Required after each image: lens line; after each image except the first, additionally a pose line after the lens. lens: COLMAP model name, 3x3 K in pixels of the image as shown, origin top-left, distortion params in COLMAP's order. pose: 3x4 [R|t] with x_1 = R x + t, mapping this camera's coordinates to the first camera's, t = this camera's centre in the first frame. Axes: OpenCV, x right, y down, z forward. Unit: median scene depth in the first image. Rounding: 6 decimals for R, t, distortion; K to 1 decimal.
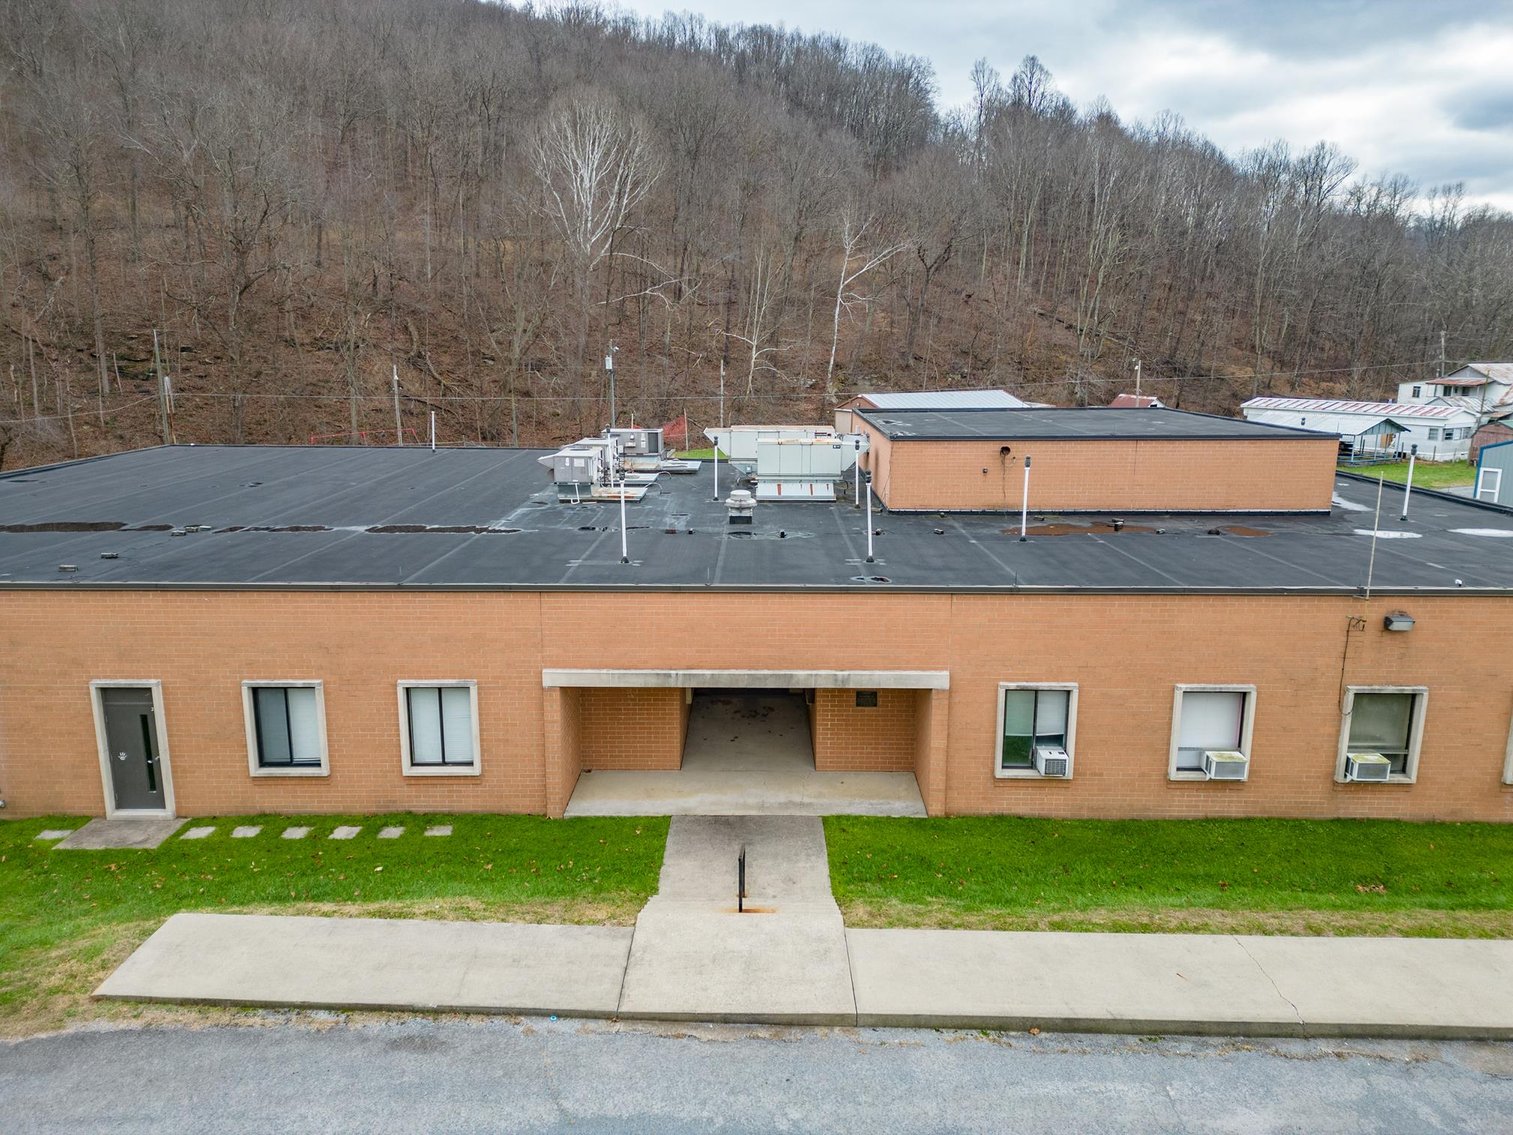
lens RADIAL K [[1046.1, 0, 756.5], [0, 1046.1, 567.5], [0, 0, 1]] dist [0.107728, -0.119870]
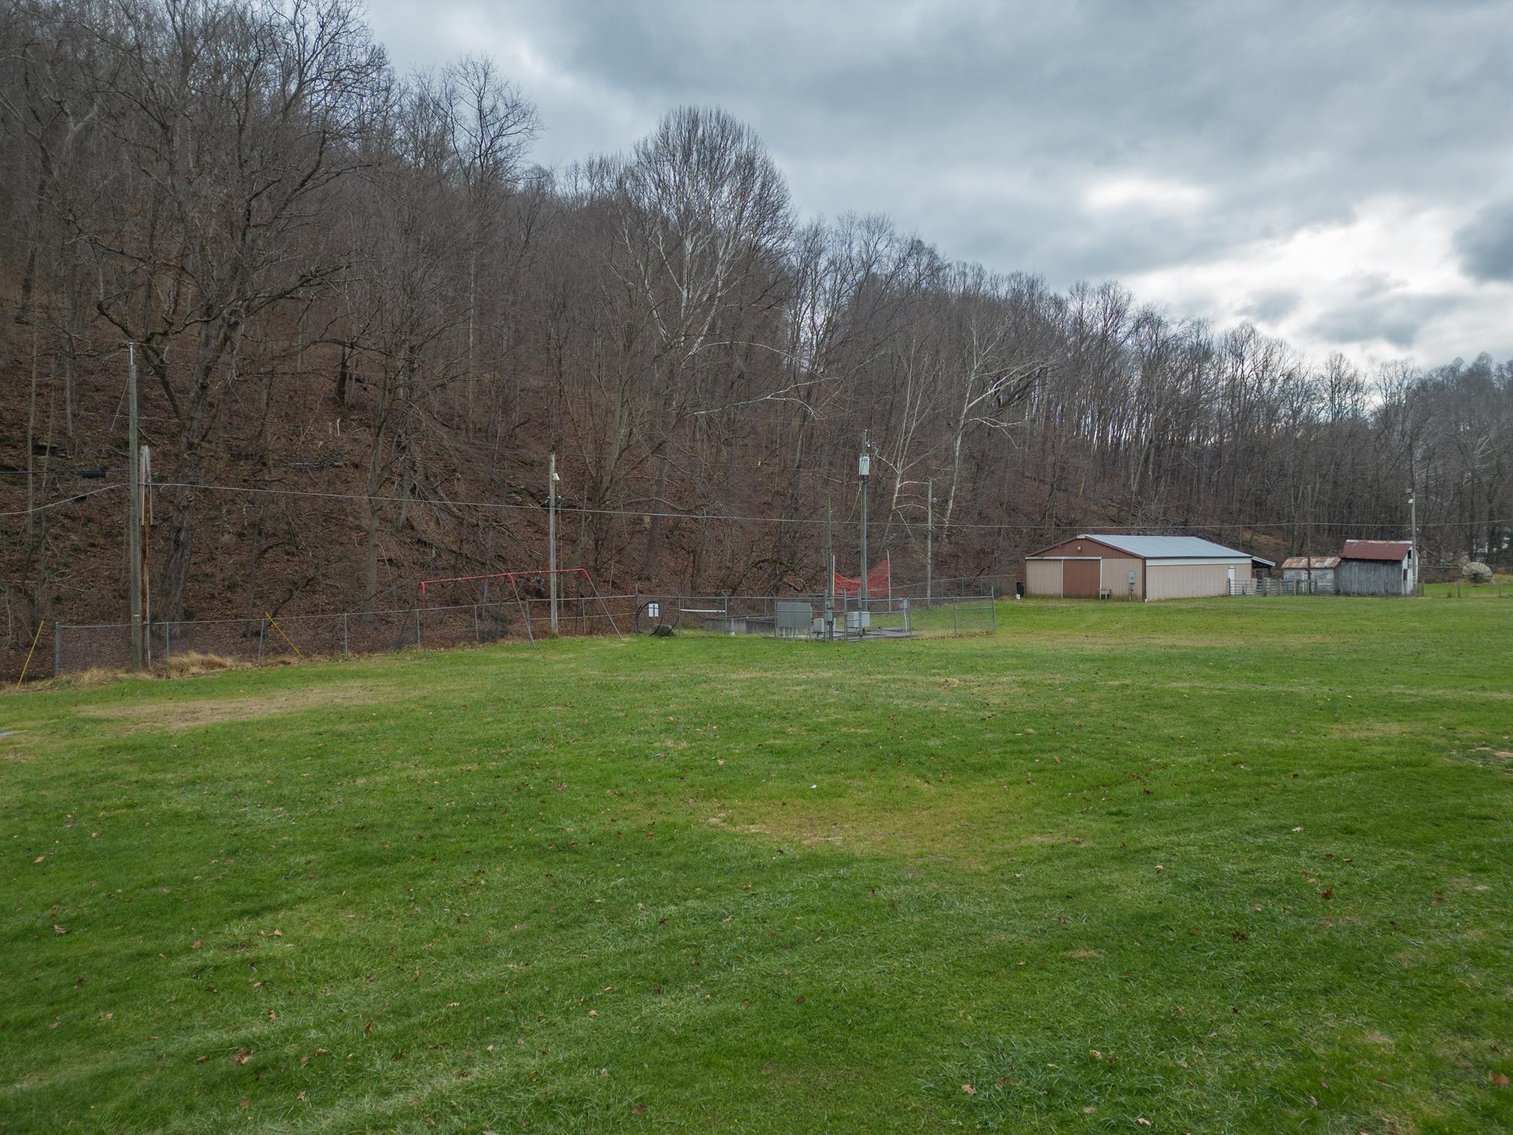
lens RADIAL K [[1057.1, 0, 756.5], [0, 1057.1, 567.5], [0, 0, 1]] dist [0.063215, -0.044661]
pose [[0.965087, -0.003270, 0.261911, -1.328837], [0.052888, 0.981759, -0.182623, -0.084005], [-0.256536, 0.190099, 0.947656, 1.550472]]
